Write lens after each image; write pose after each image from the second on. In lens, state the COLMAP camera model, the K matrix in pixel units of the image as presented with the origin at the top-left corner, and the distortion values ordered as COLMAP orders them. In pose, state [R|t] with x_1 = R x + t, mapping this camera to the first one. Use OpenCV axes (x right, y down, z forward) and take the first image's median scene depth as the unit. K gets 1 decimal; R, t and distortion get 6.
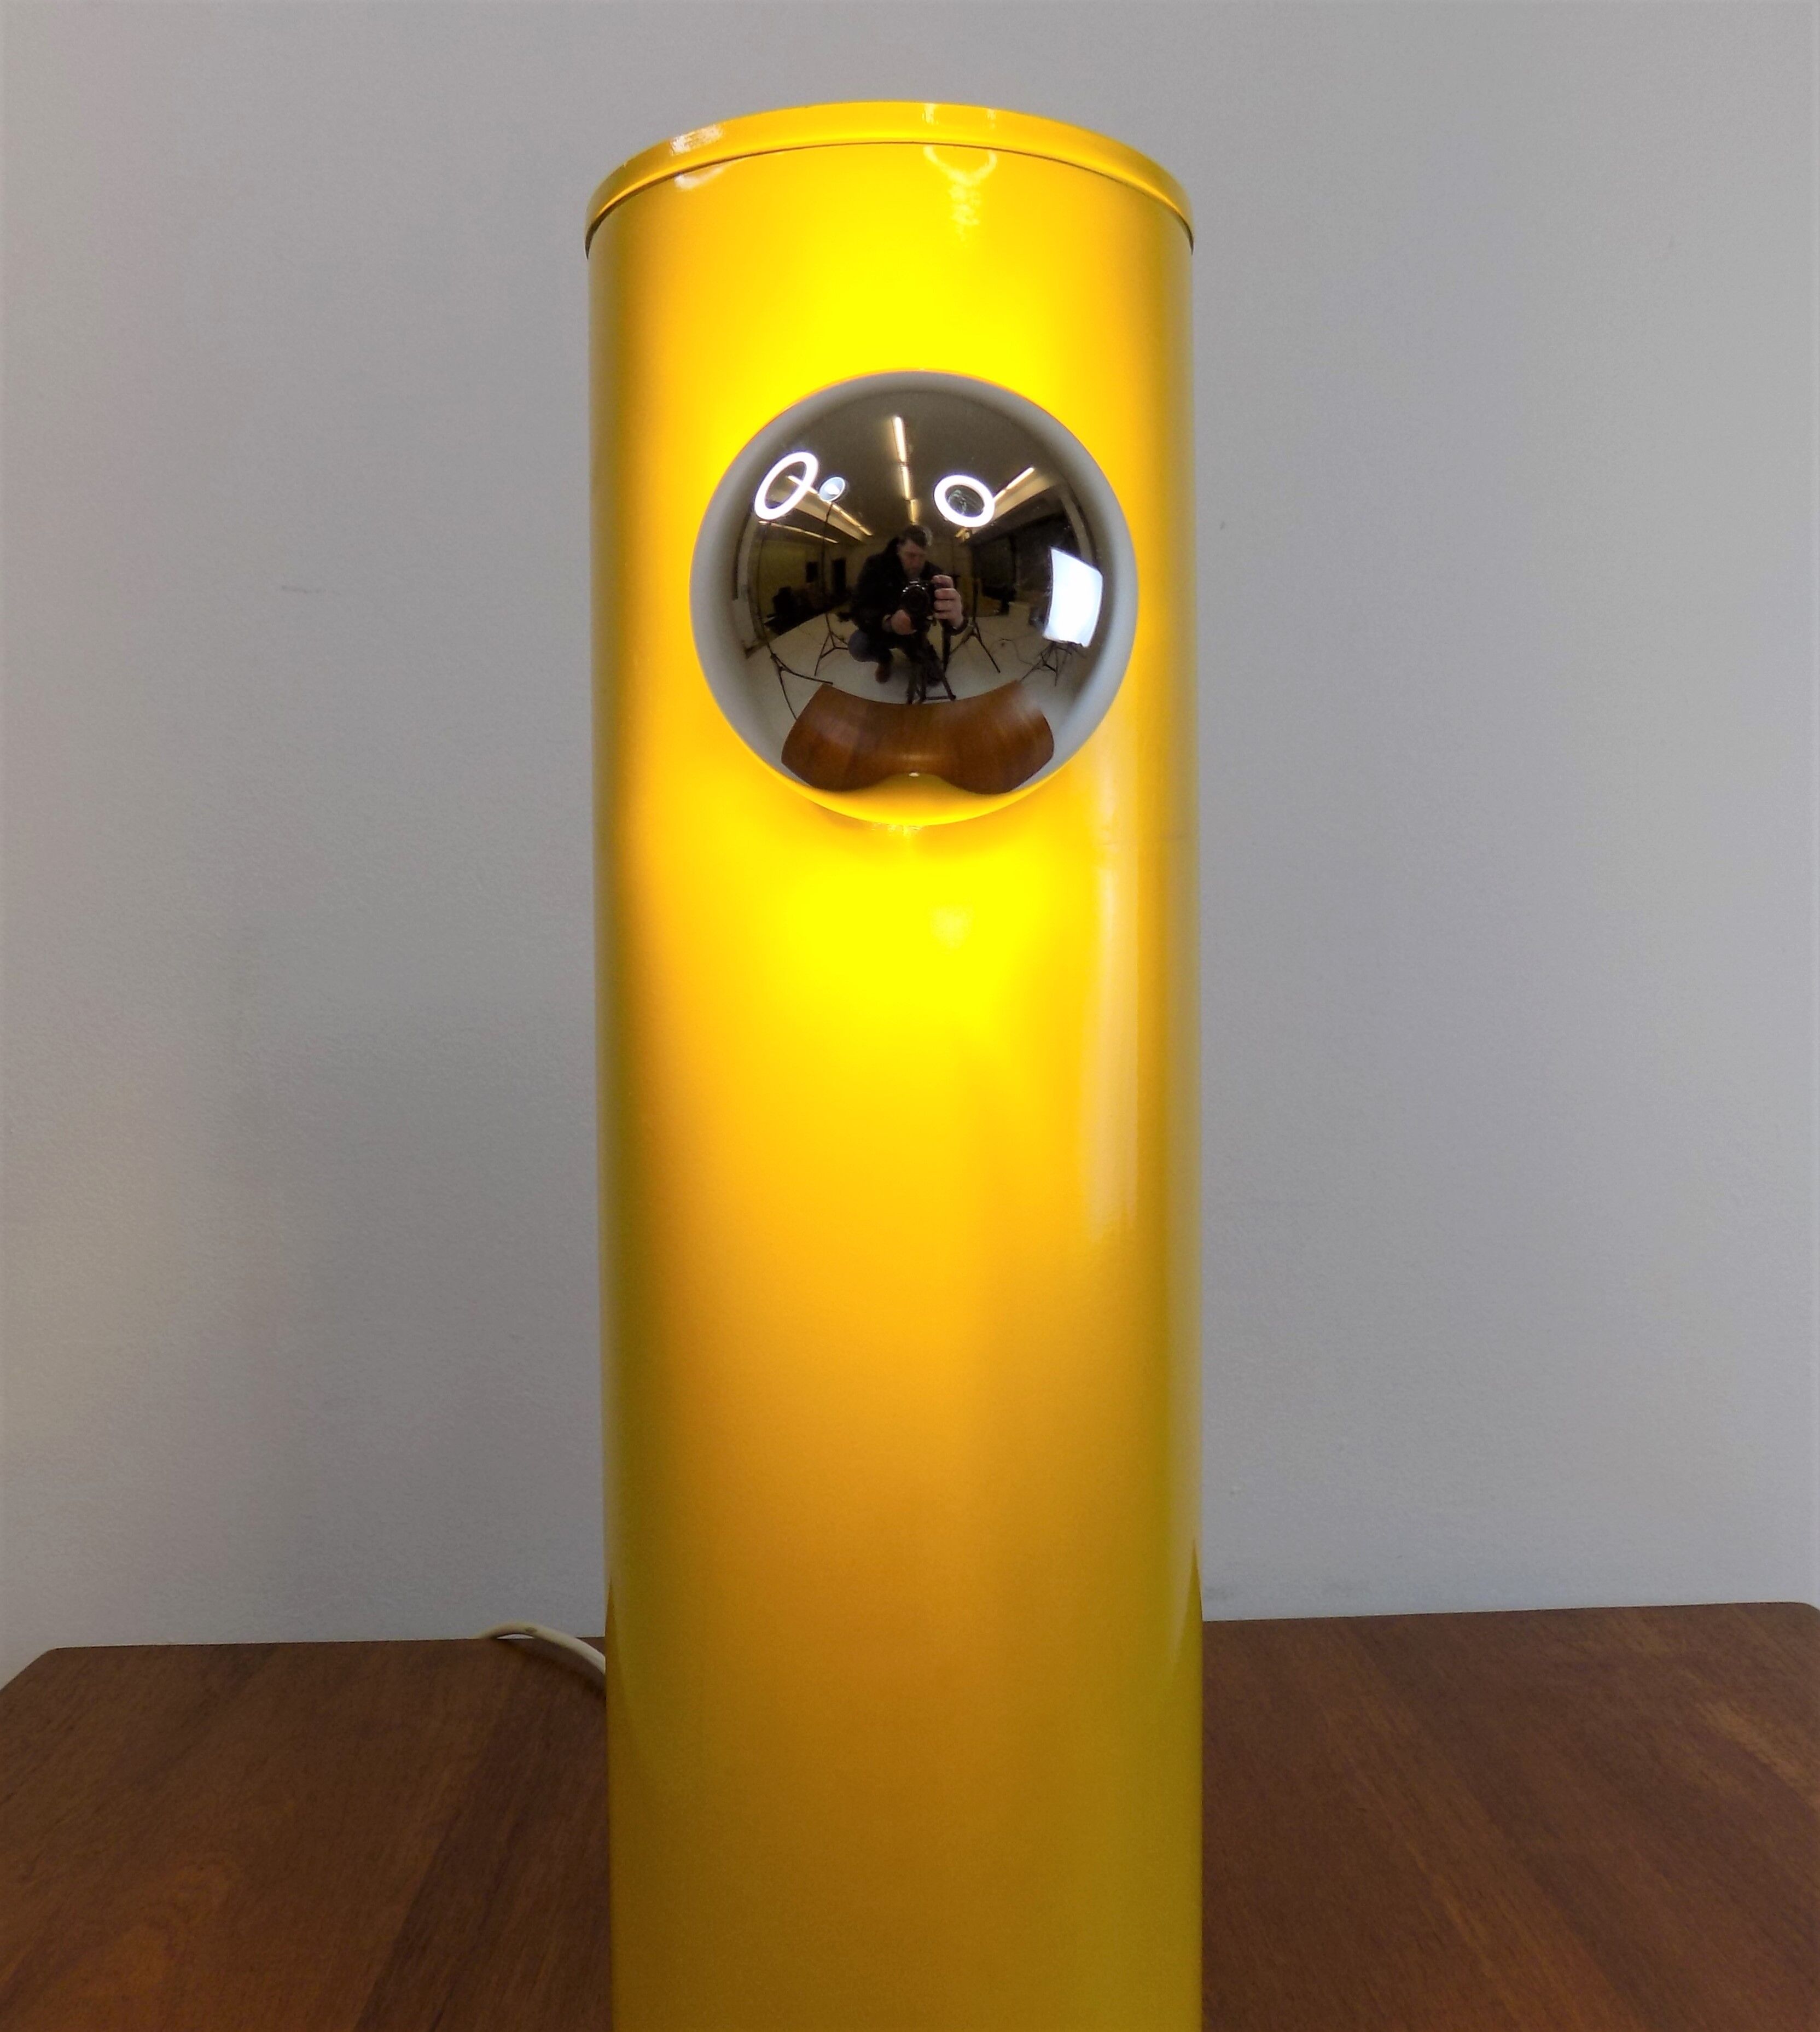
lens RADIAL K [[1696.8, 0, 935.4], [0, 1696.8, 1018.1], [0, 0, 1]] dist [-0.009316, 0.010316]
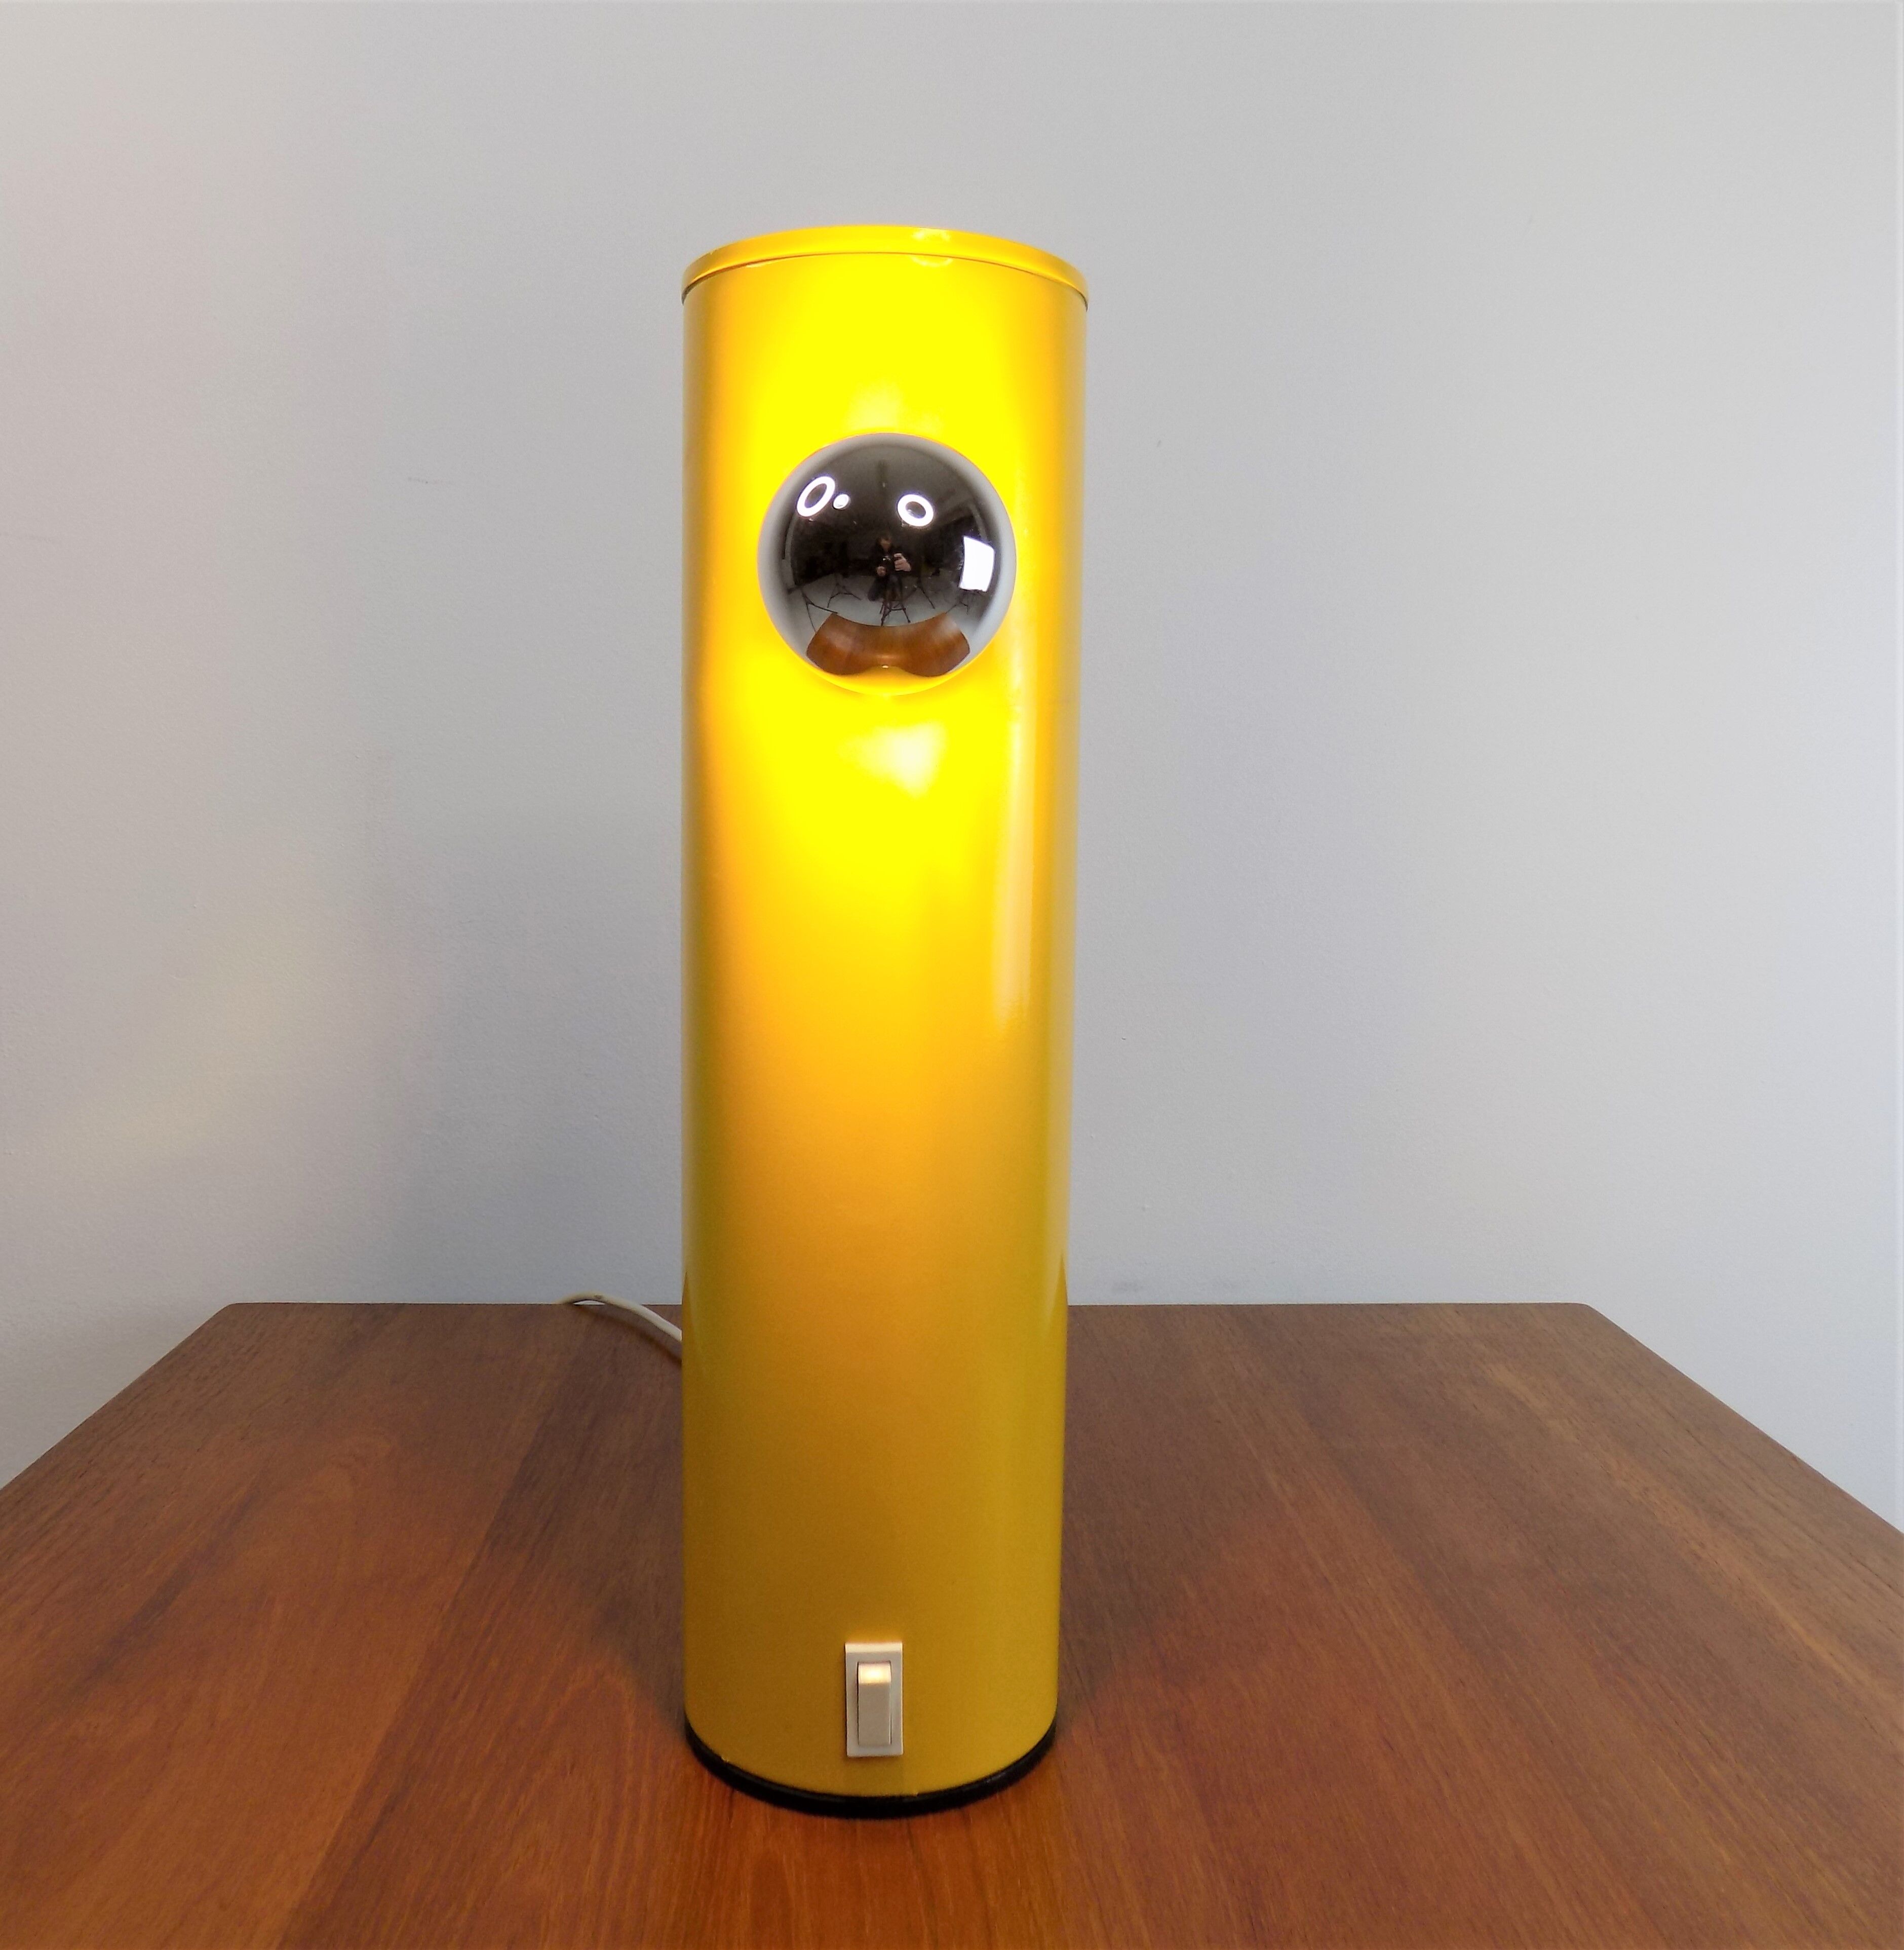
lens RADIAL K [[1799.0, 0, 952.0], [0, 1799.0, 975.0], [0, 0, 1]] dist [-0.014100, 0.013436]
pose [[0.999745, 0.022564, -0.000387, 0.032661], [-0.022500, 0.997923, 0.060368, 0.028907], [0.001748, -0.060344, 0.998176, -0.430517]]
